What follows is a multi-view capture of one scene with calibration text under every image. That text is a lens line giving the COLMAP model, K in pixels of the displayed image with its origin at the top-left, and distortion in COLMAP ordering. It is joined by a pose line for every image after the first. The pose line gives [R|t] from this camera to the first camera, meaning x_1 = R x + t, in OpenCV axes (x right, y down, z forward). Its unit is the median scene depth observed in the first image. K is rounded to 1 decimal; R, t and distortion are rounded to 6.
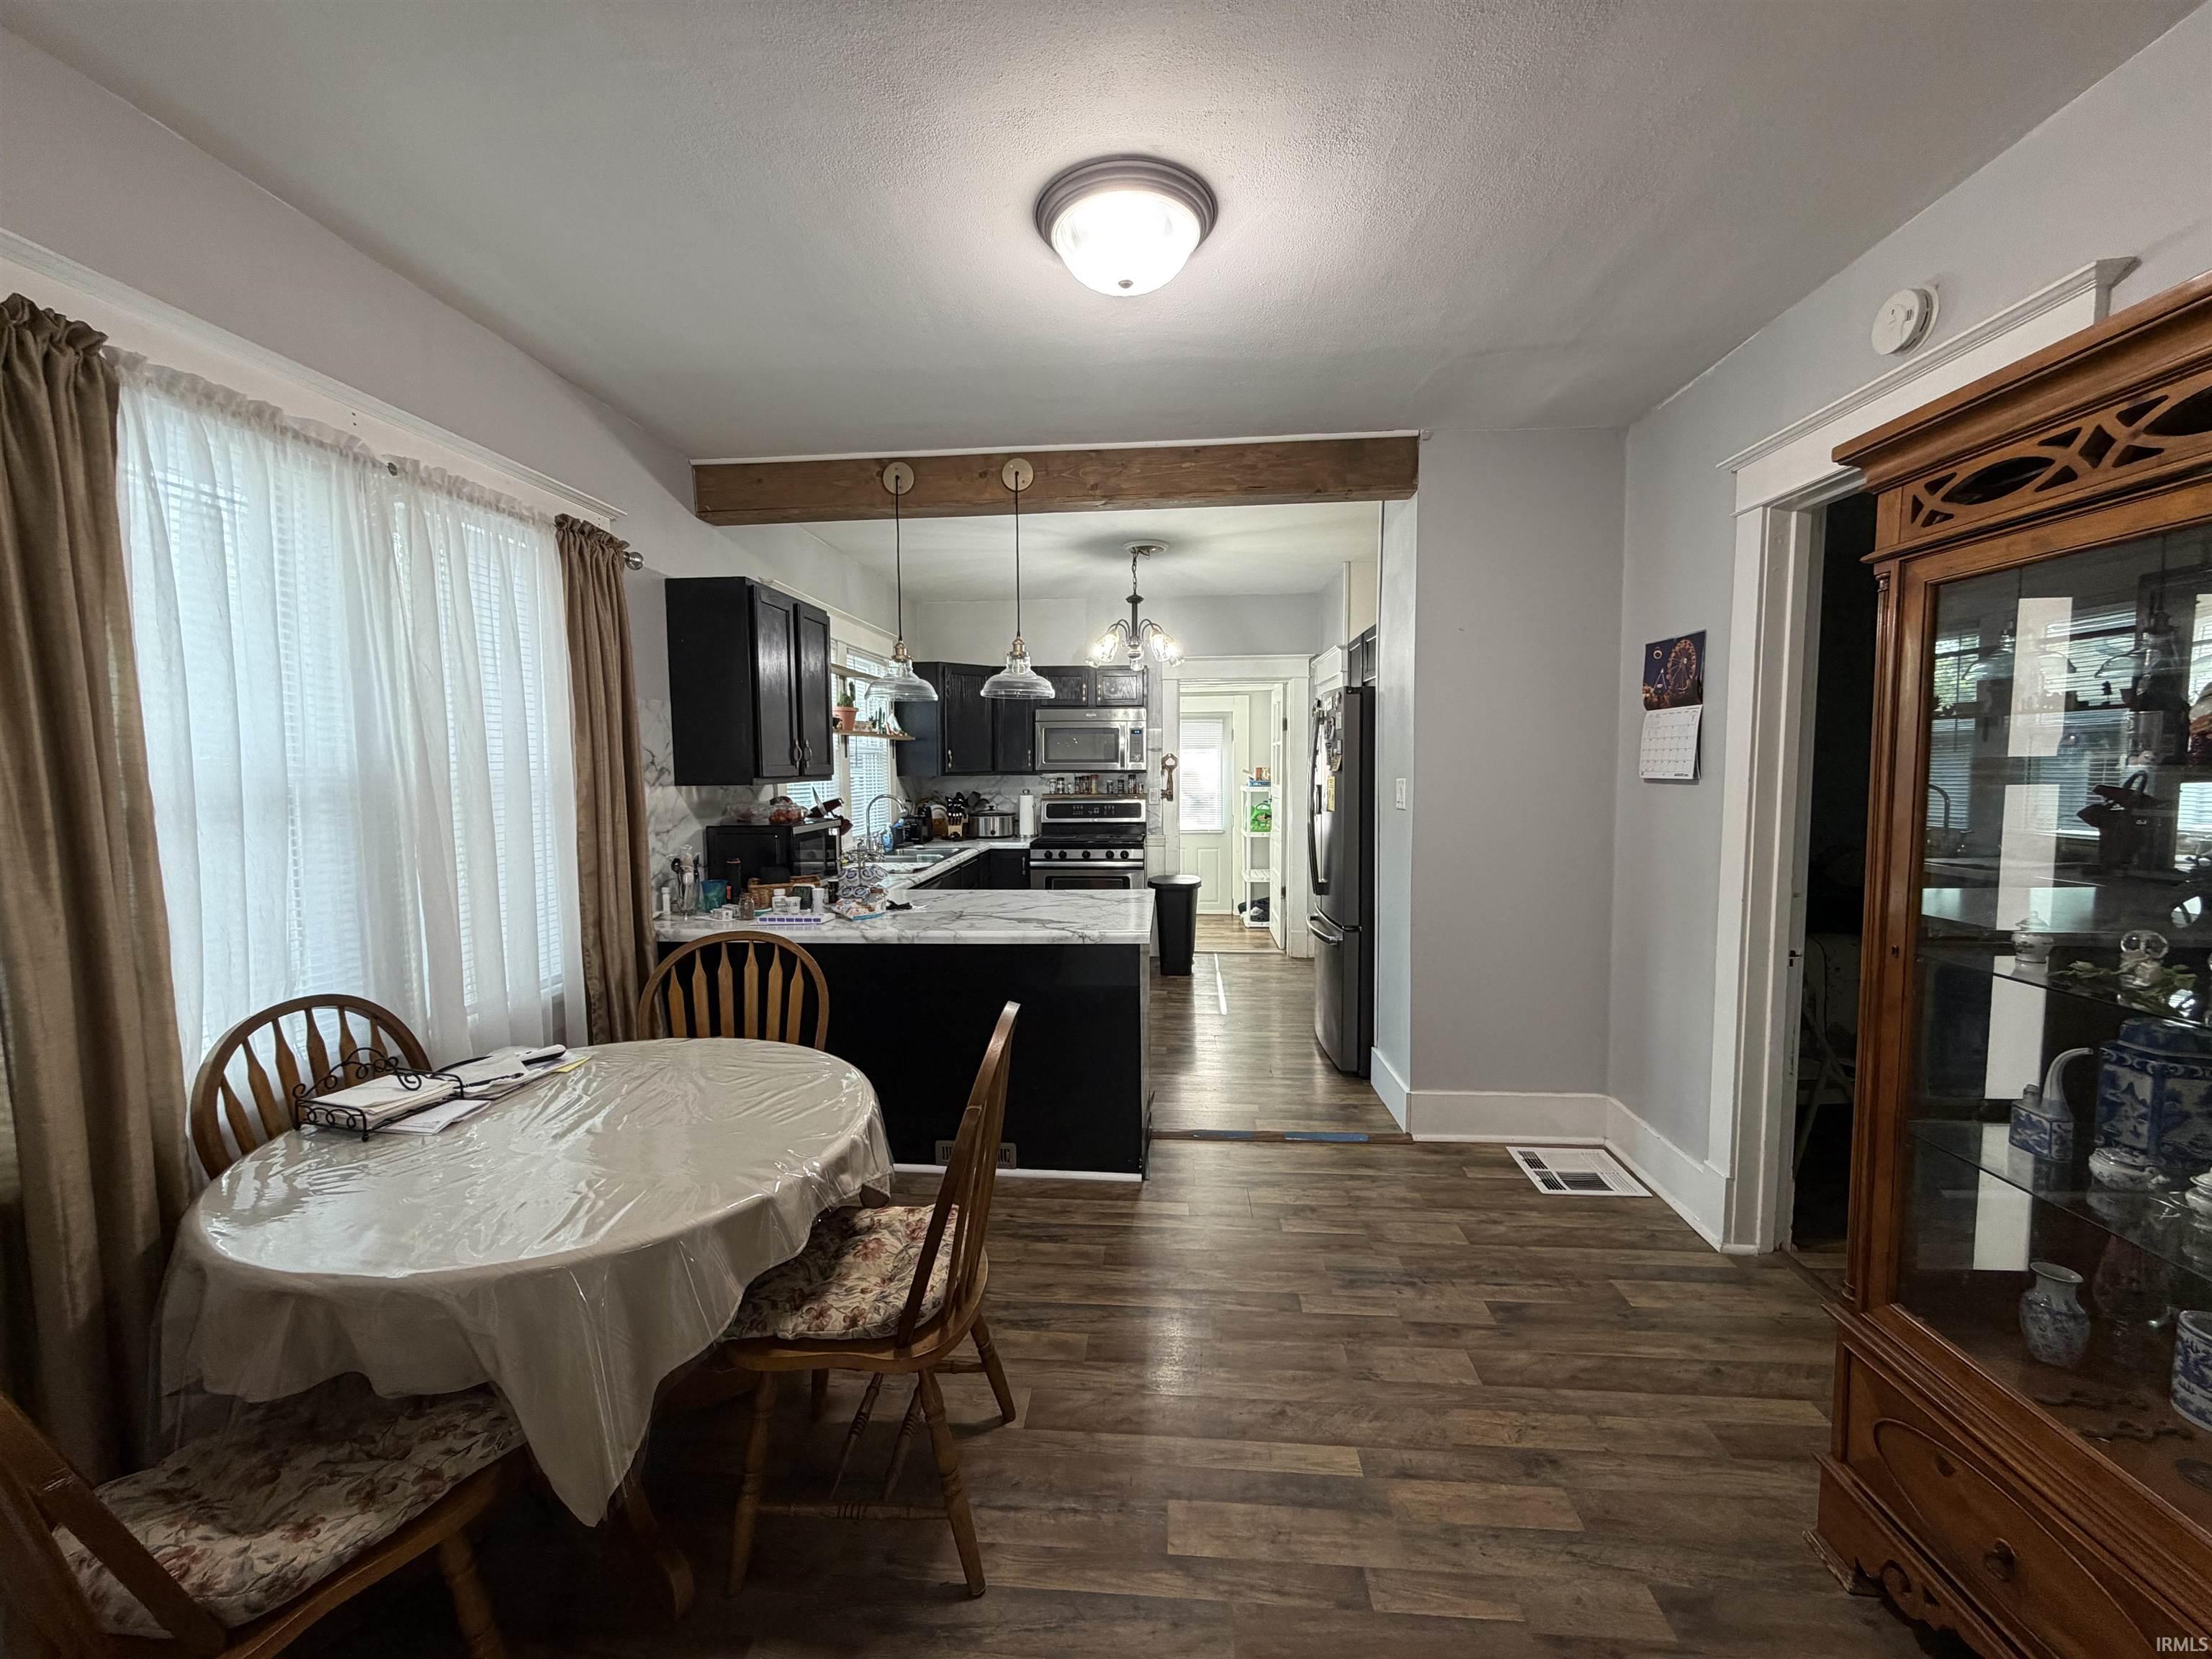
lens RADIAL K [[876.5, 0, 1100.2], [0, 876.5, 832.8], [0, 0, 1]] dist [-0.002267, 0.000352]
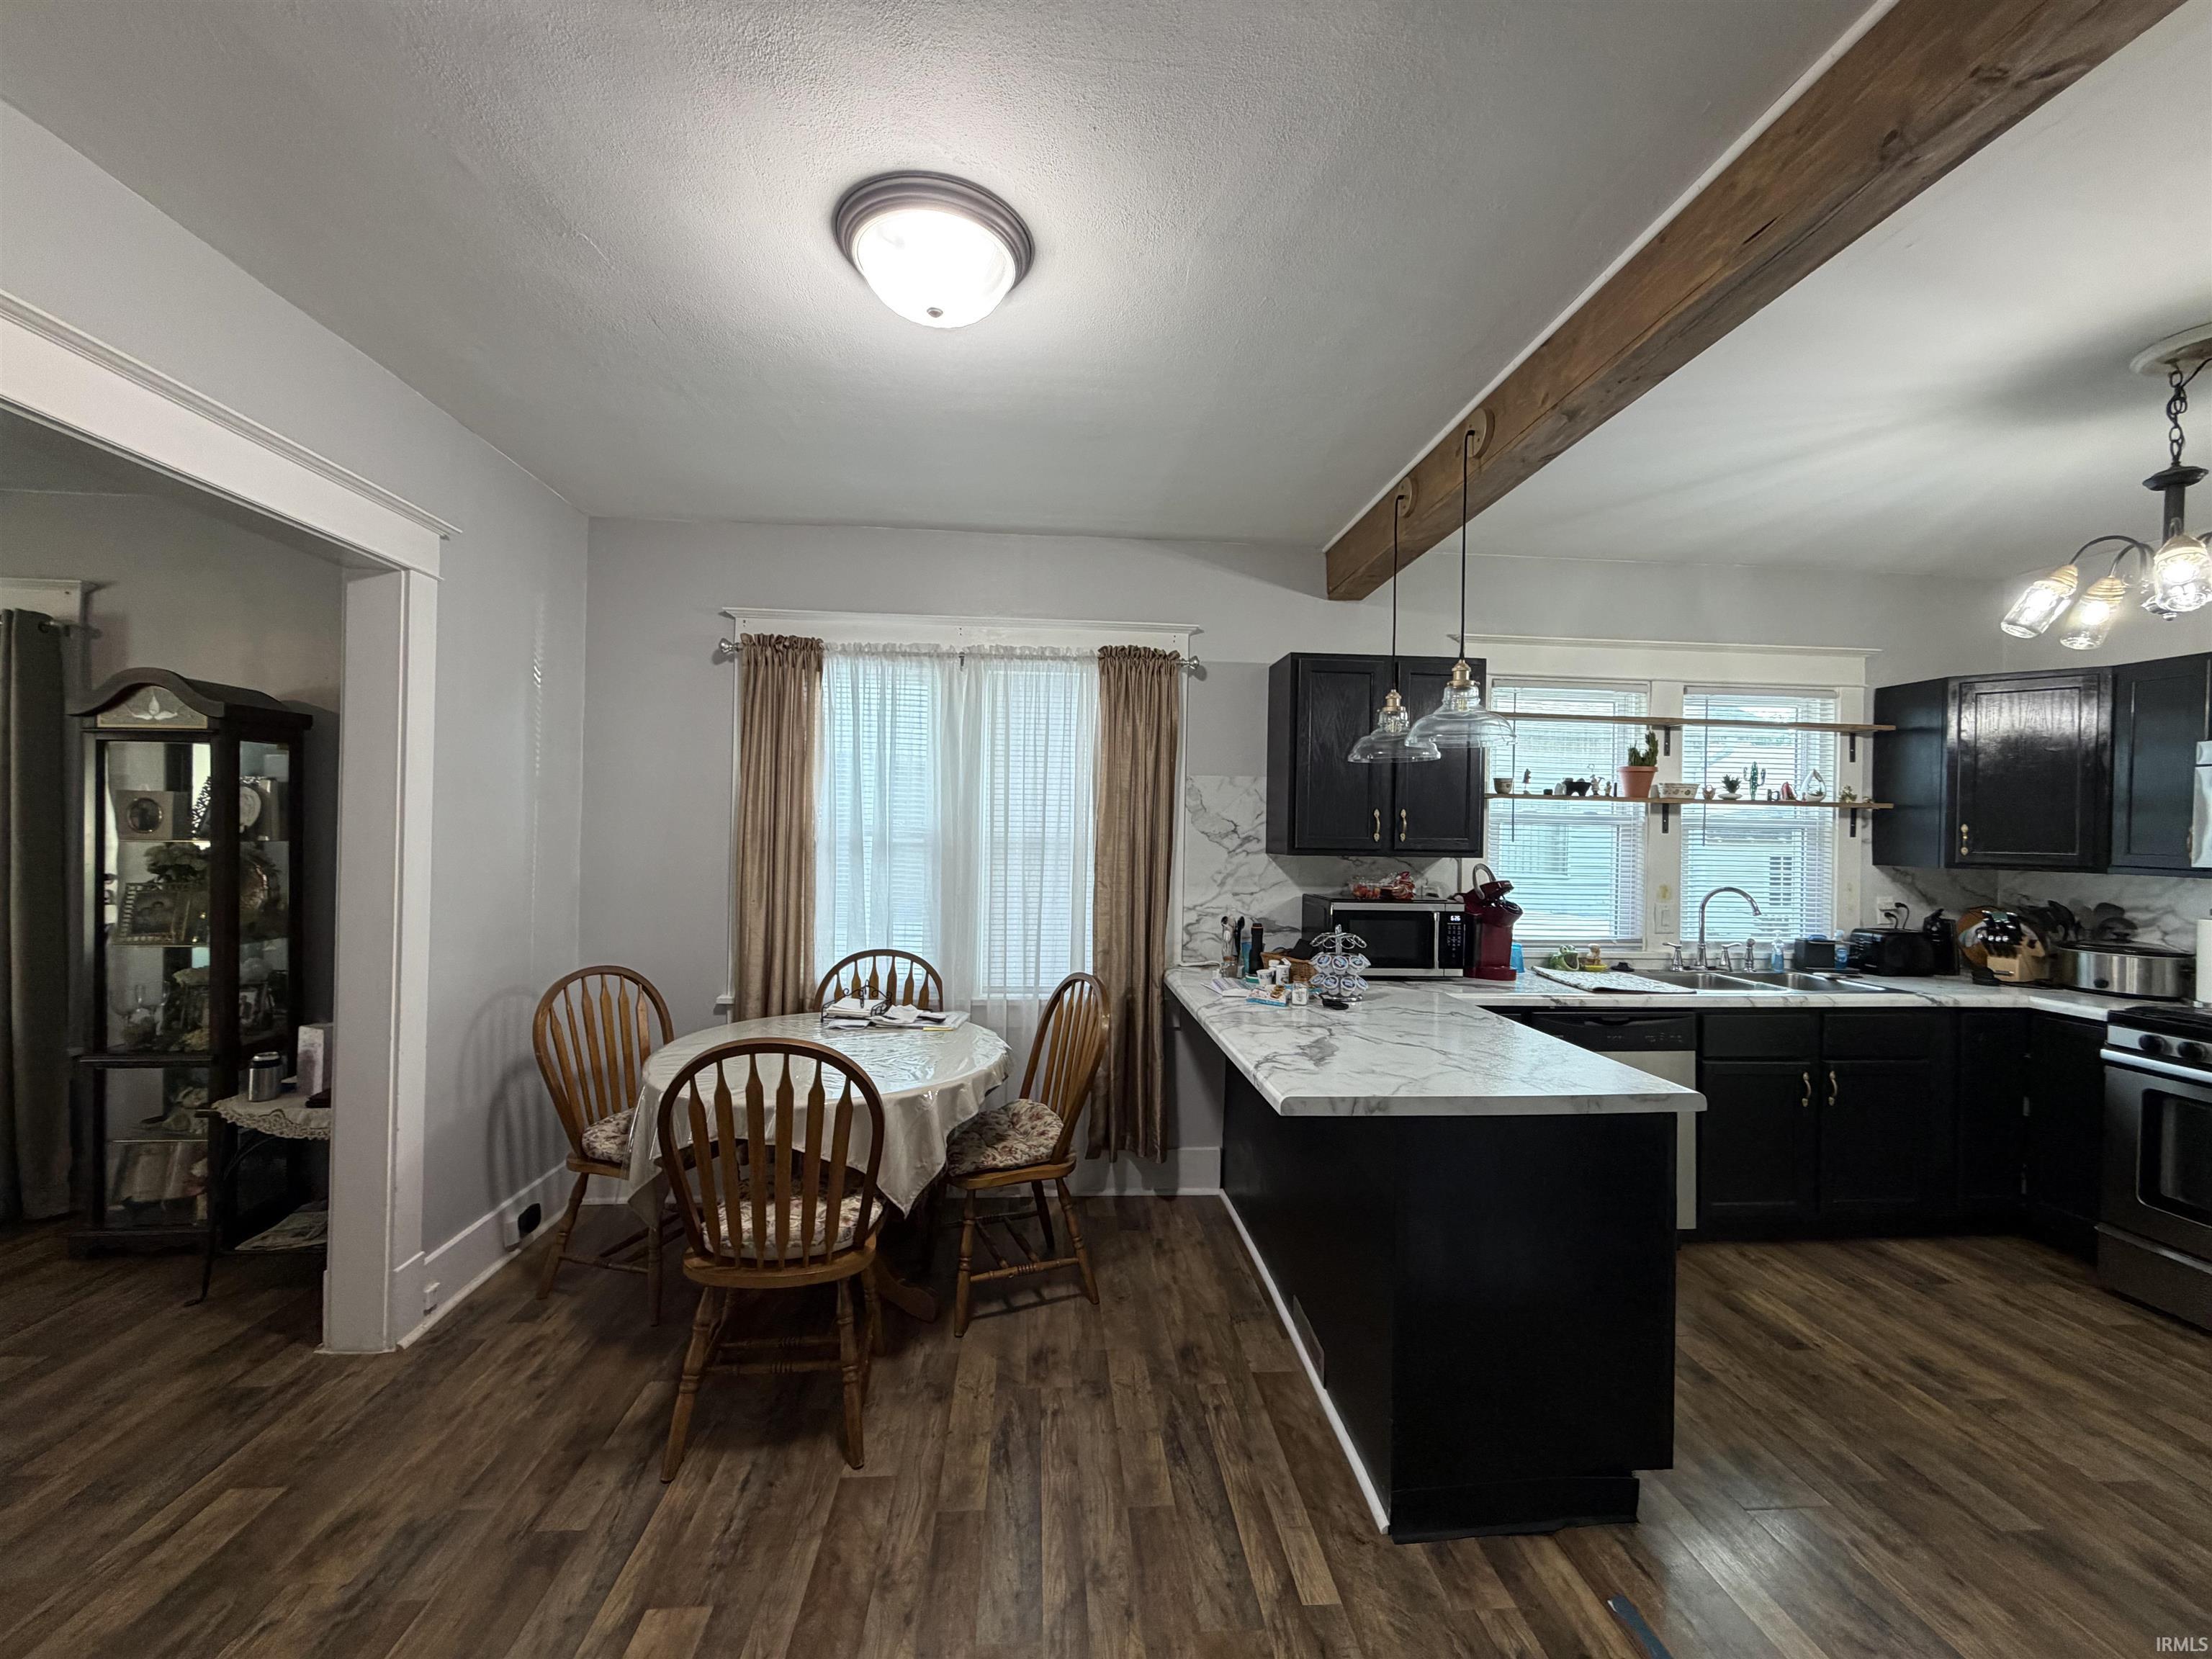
lens RADIAL K [[876.5, 0, 1112.5], [0, 876.5, 830.8], [0, 0, 1]] dist [-0.002267, 0.000352]
pose [[0.161074, 0.013621, -0.986848, 0.614982], [-0.098206, 0.995163, -0.002294, -0.064807], [0.982044, 0.097284, 0.161632, 0.684828]]
